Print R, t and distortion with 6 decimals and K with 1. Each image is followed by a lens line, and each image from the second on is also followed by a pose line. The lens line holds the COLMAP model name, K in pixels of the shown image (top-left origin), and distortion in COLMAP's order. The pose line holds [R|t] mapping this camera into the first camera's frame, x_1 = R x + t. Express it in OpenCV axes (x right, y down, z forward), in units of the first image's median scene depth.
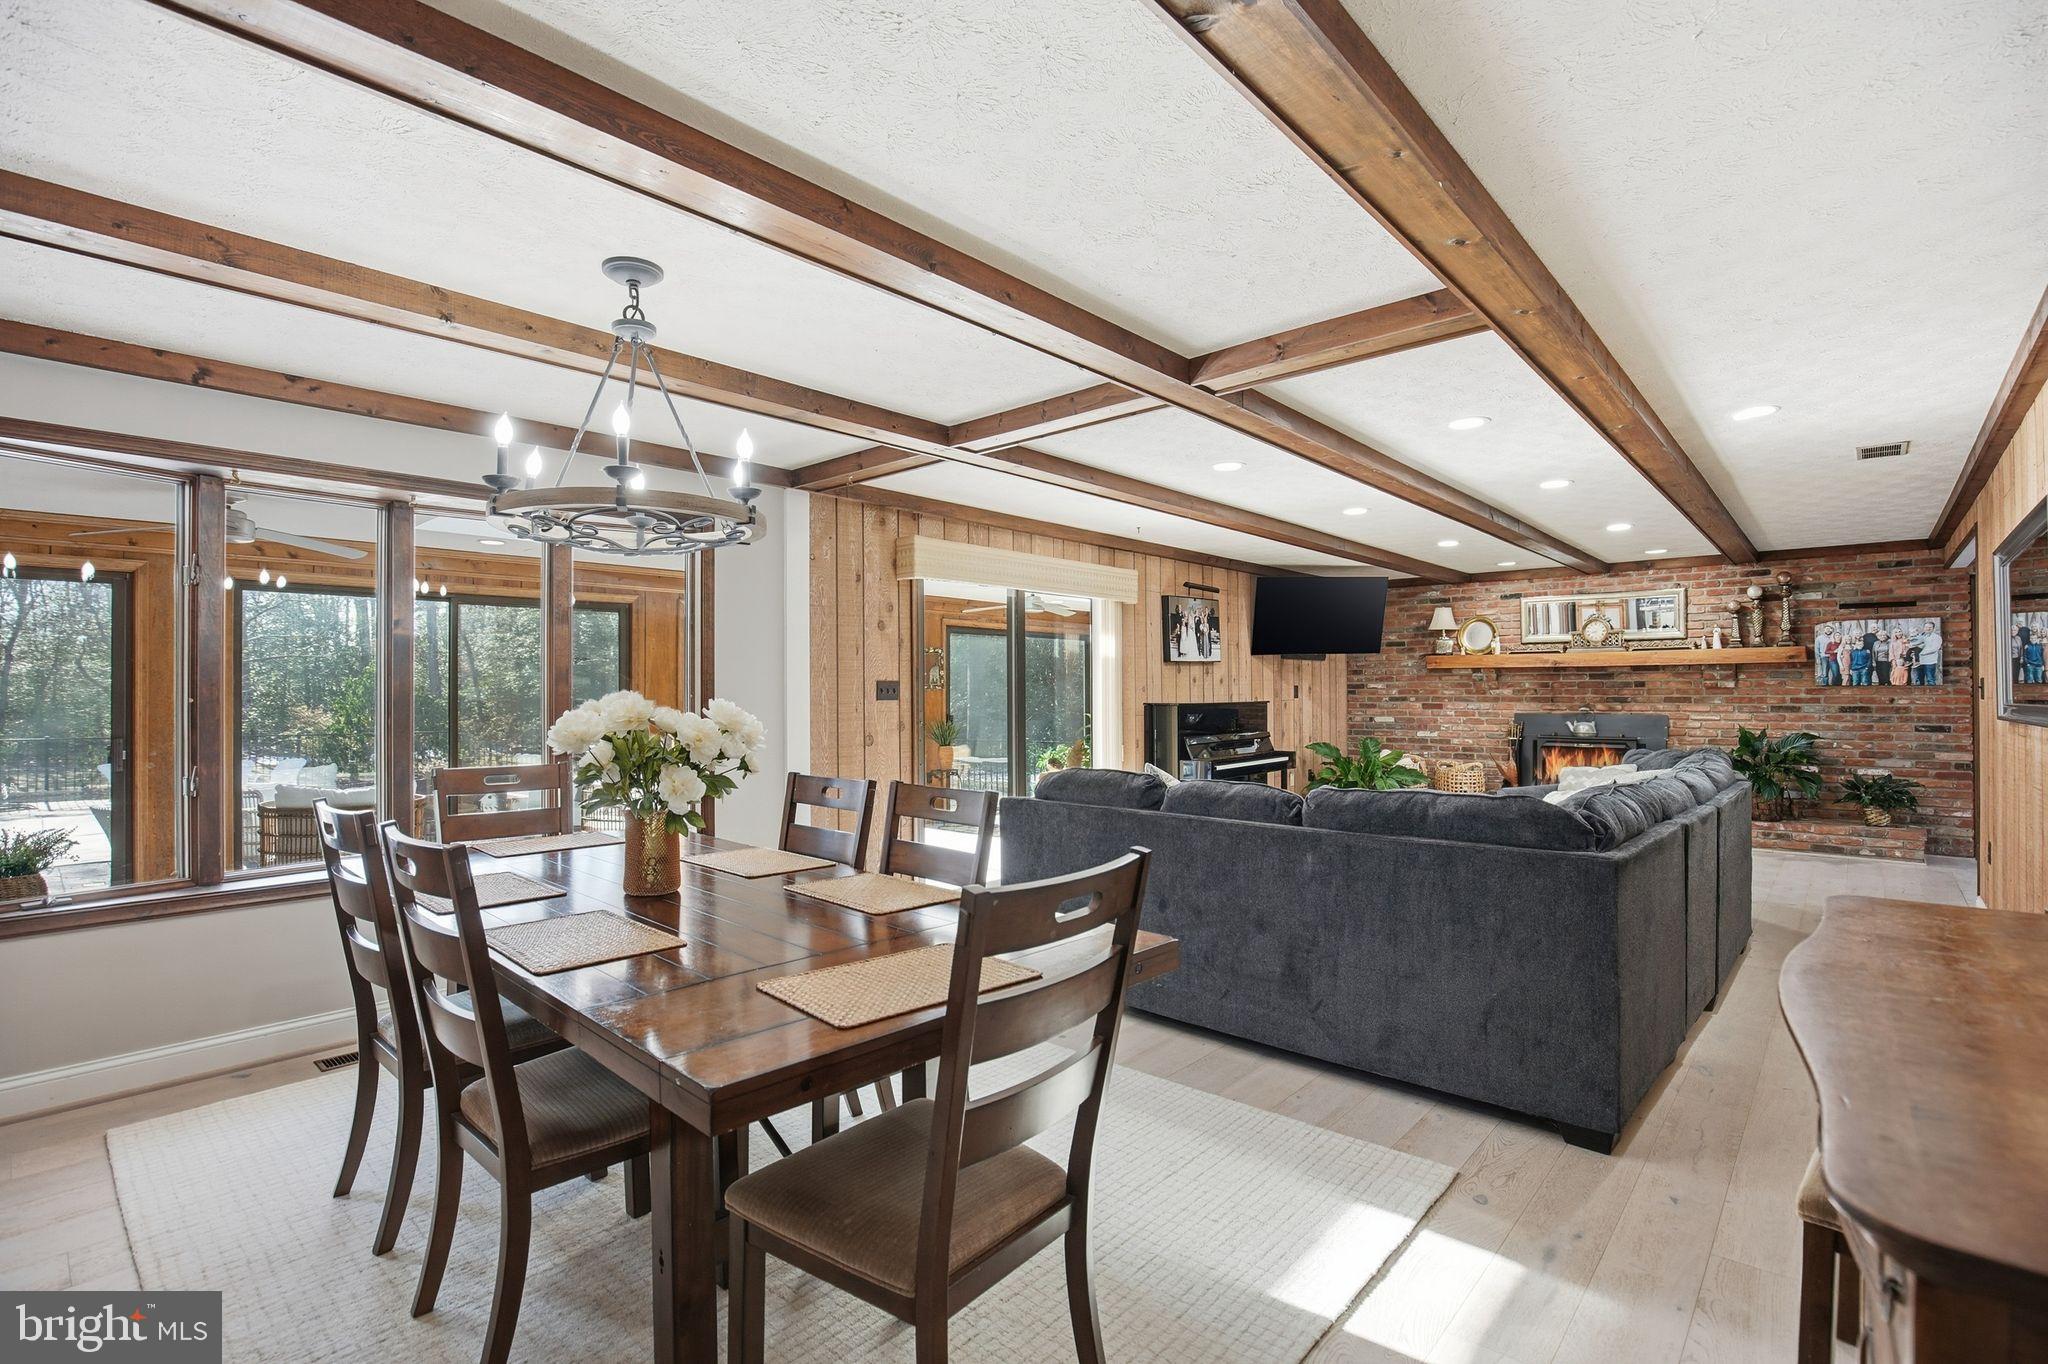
lens RADIAL K [[953.0, 0, 1032.6], [0, 953.0, 683.2], [0, 0, 1]] dist [-0.033397, 0.004075]
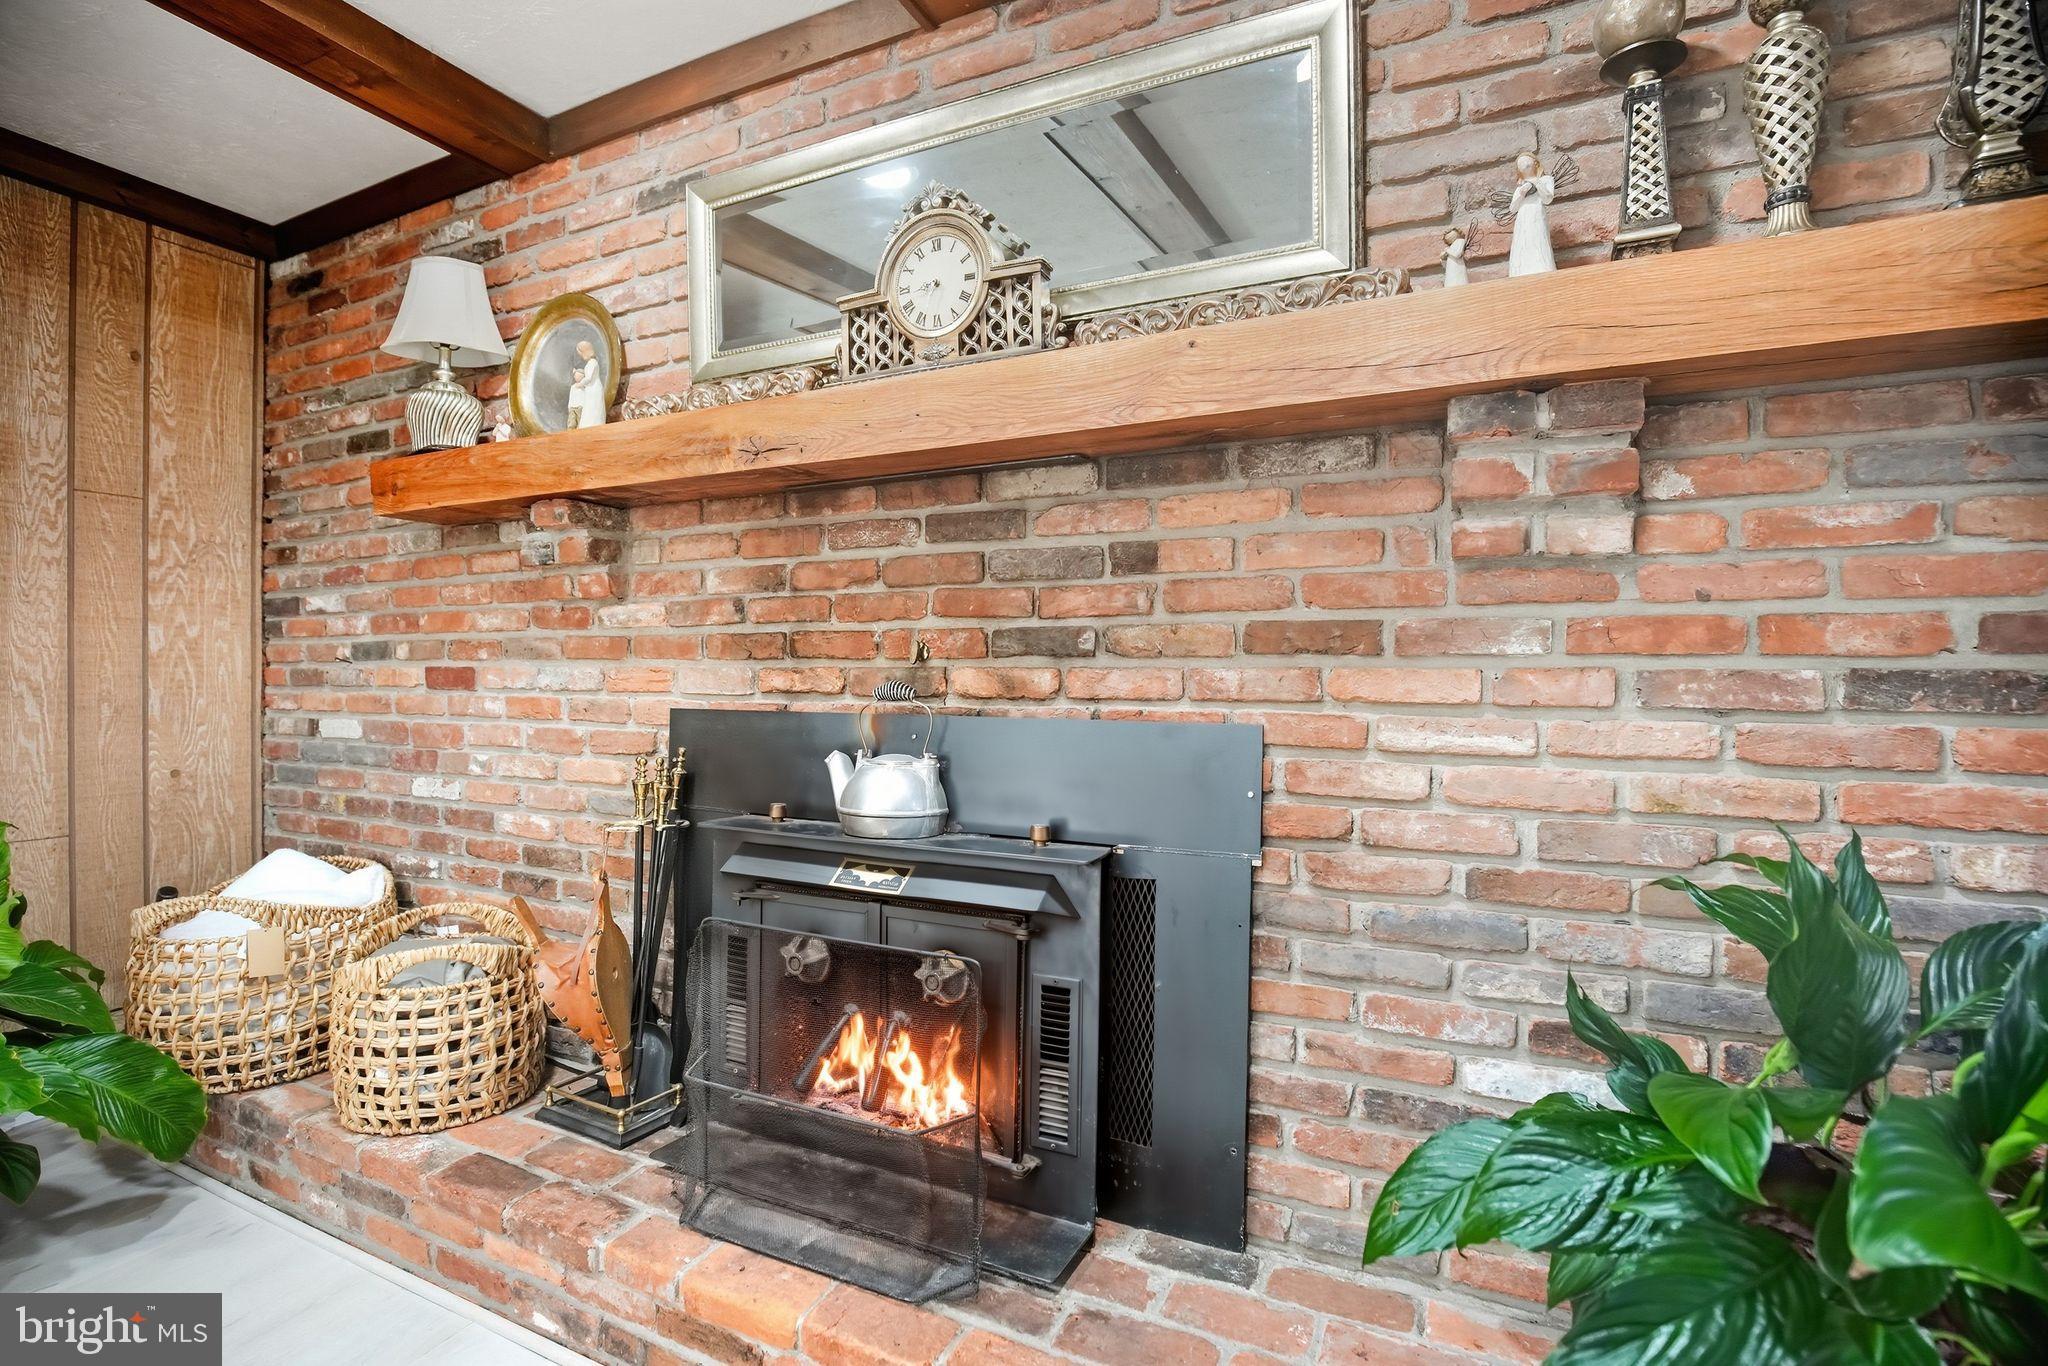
lens RADIAL K [[953.0, 0, 1020.9], [0, 953.0, 687.0], [0, 0, 1]] dist [-0.033397, 0.004075]
pose [[0.964805, 0.007318, 0.262863, 0.604702], [-0.011460, 0.999833, 0.014227, 0.025617], [-0.262715, -0.016739, 0.964728, 0.866880]]
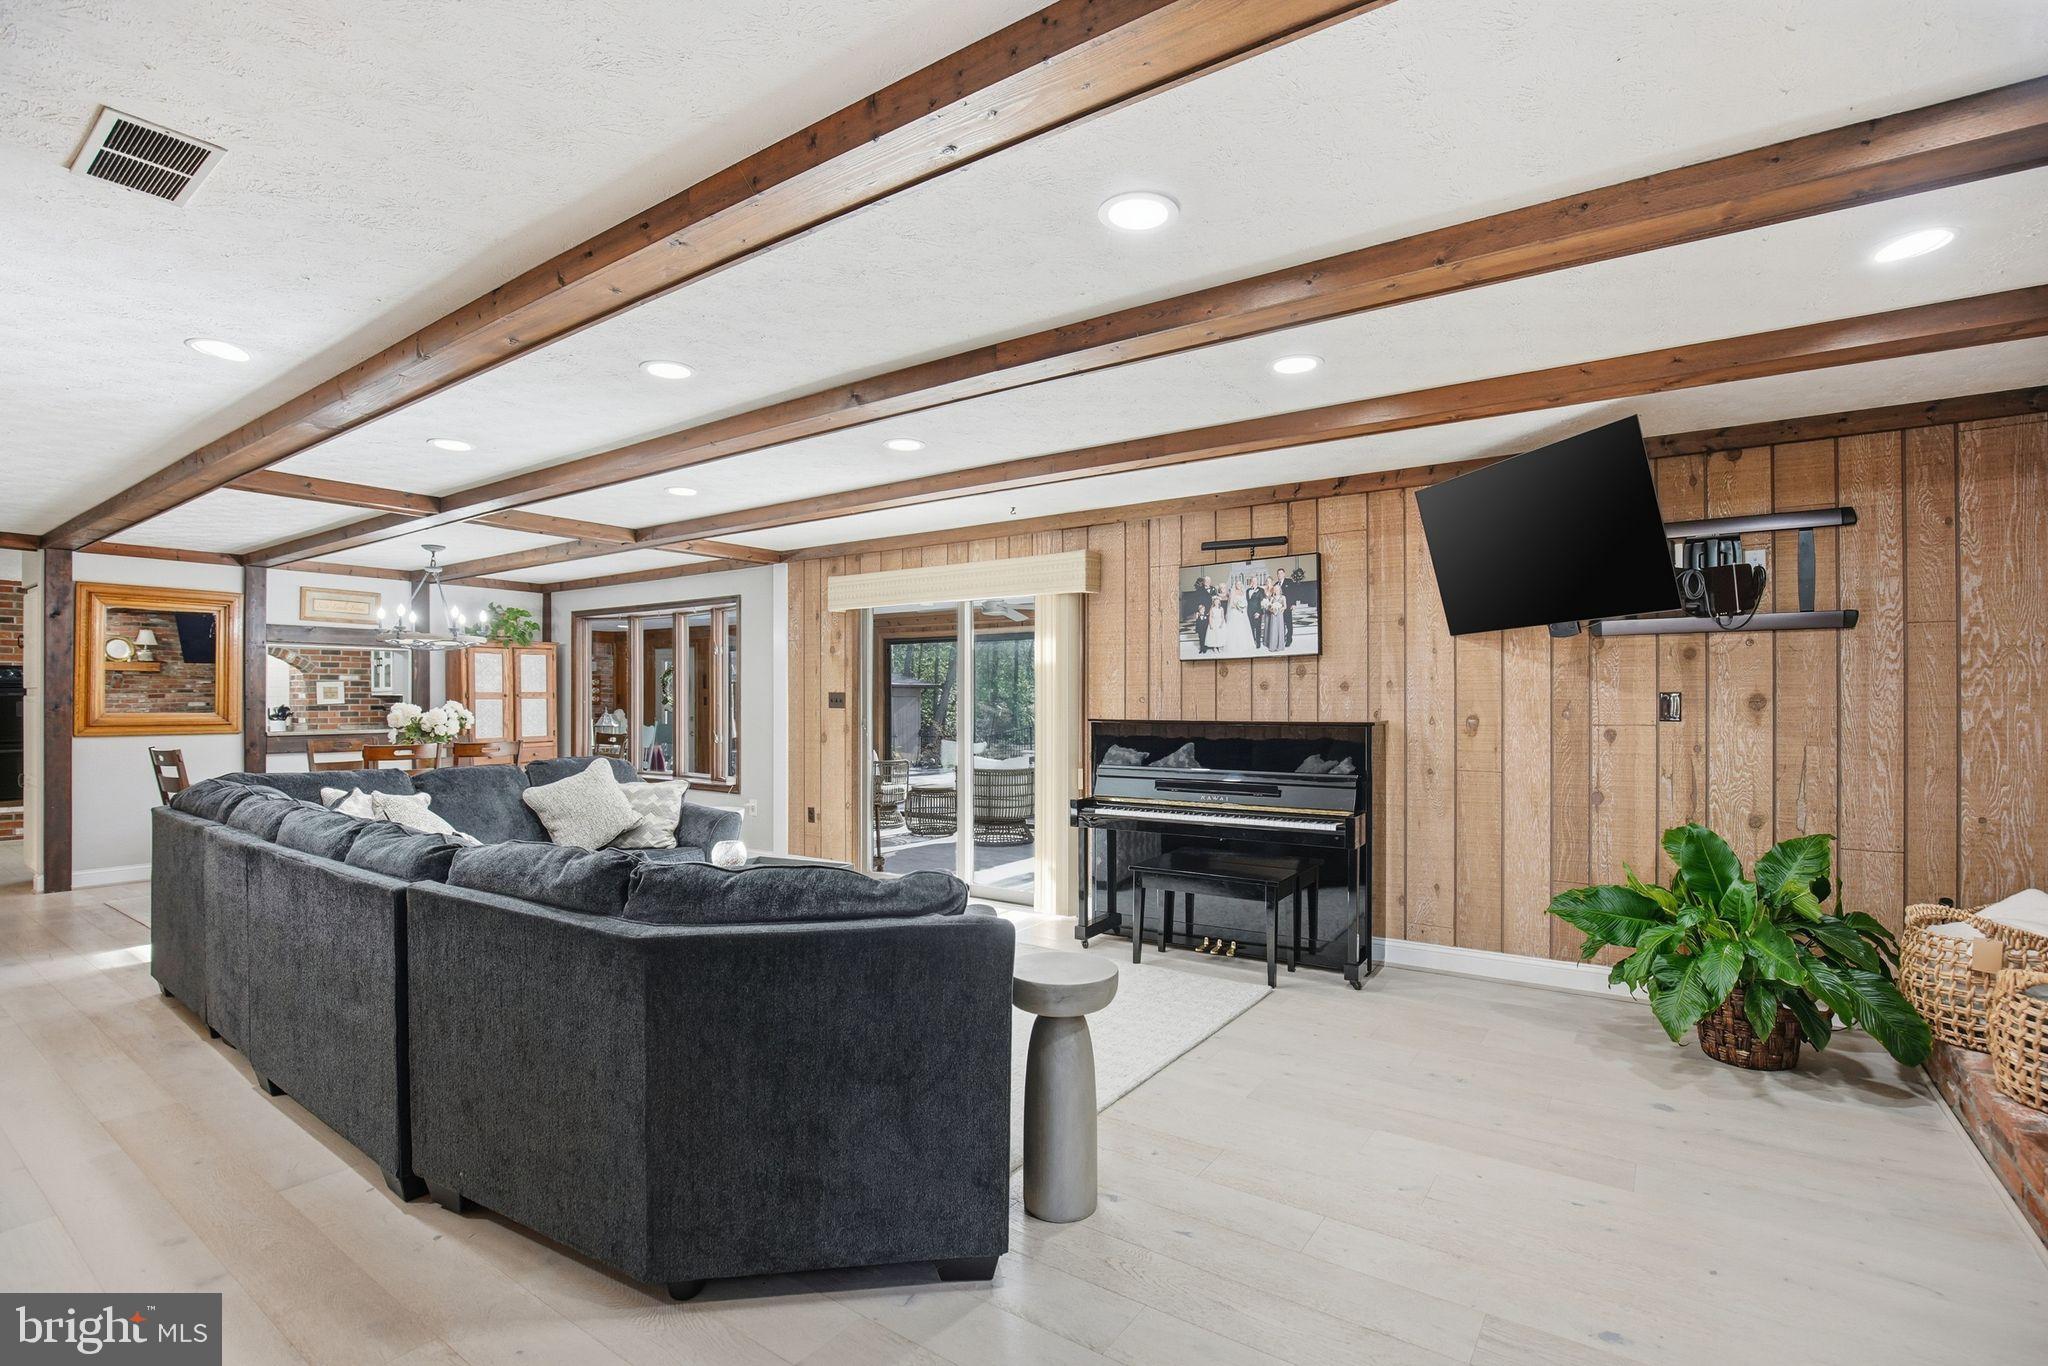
lens RADIAL K [[953.0, 0, 1037.9], [0, 953.0, 693.9], [0, 0, 1]] dist [-0.033397, 0.004075]
pose [[0.117688, -0.000066, -0.993051, 0.783314], [0.009270, 0.999956, 0.001032, 0.000053], [0.993007, -0.009328, 0.117684, 0.764152]]
